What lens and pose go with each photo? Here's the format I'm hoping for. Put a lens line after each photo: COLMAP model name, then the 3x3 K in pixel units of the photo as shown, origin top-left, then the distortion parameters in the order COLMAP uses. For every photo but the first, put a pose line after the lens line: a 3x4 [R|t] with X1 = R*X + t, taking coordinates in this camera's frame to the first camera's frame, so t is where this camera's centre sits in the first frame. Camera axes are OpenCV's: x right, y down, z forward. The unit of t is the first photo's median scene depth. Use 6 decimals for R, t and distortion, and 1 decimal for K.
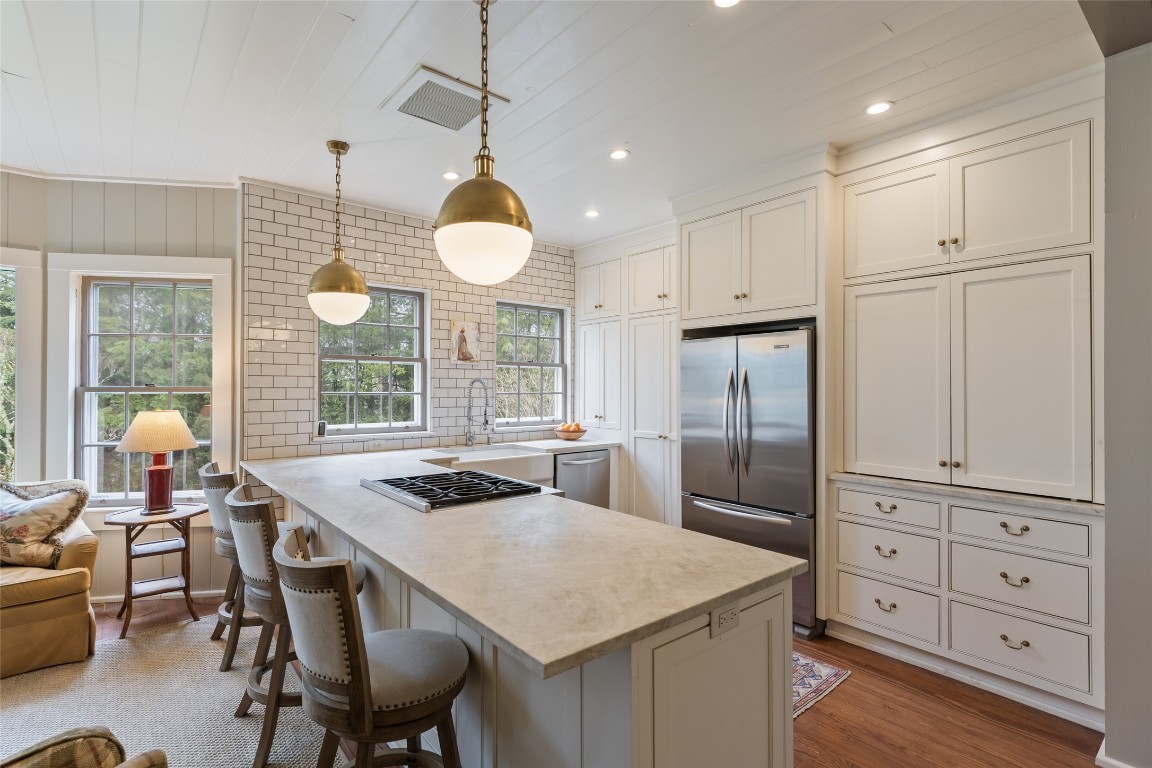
lens RADIAL K [[549.1, 0, 547.9], [0, 549.1, 383.1], [0, 0, 1]] dist [0.024139, 0.000301]
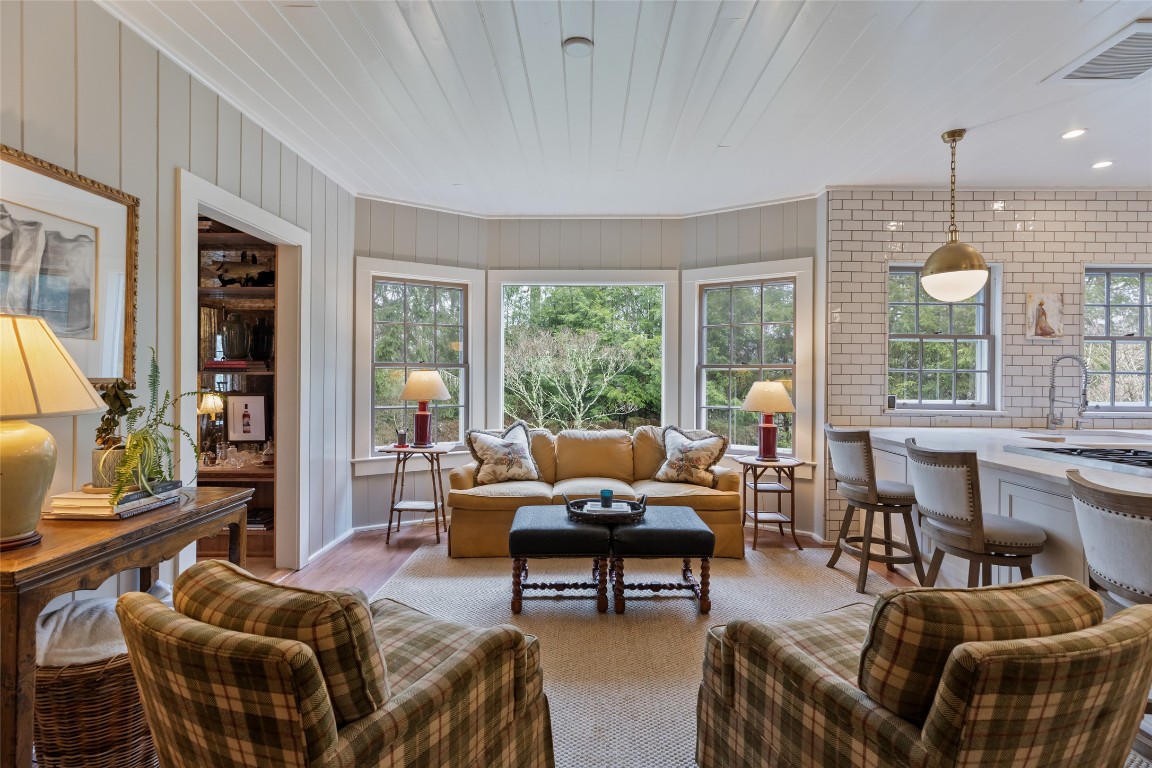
lens RADIAL K [[524.1, 0, 575.2], [0, 524.1, 376.8], [0, 0, 1]] dist [0.008875, 0.000649]
pose [[0.785970, 0.006225, -0.618233, -0.268677], [-0.002669, 0.999974, 0.006675, 0.028393], [0.618258, -0.003596, 0.785967, -0.211509]]
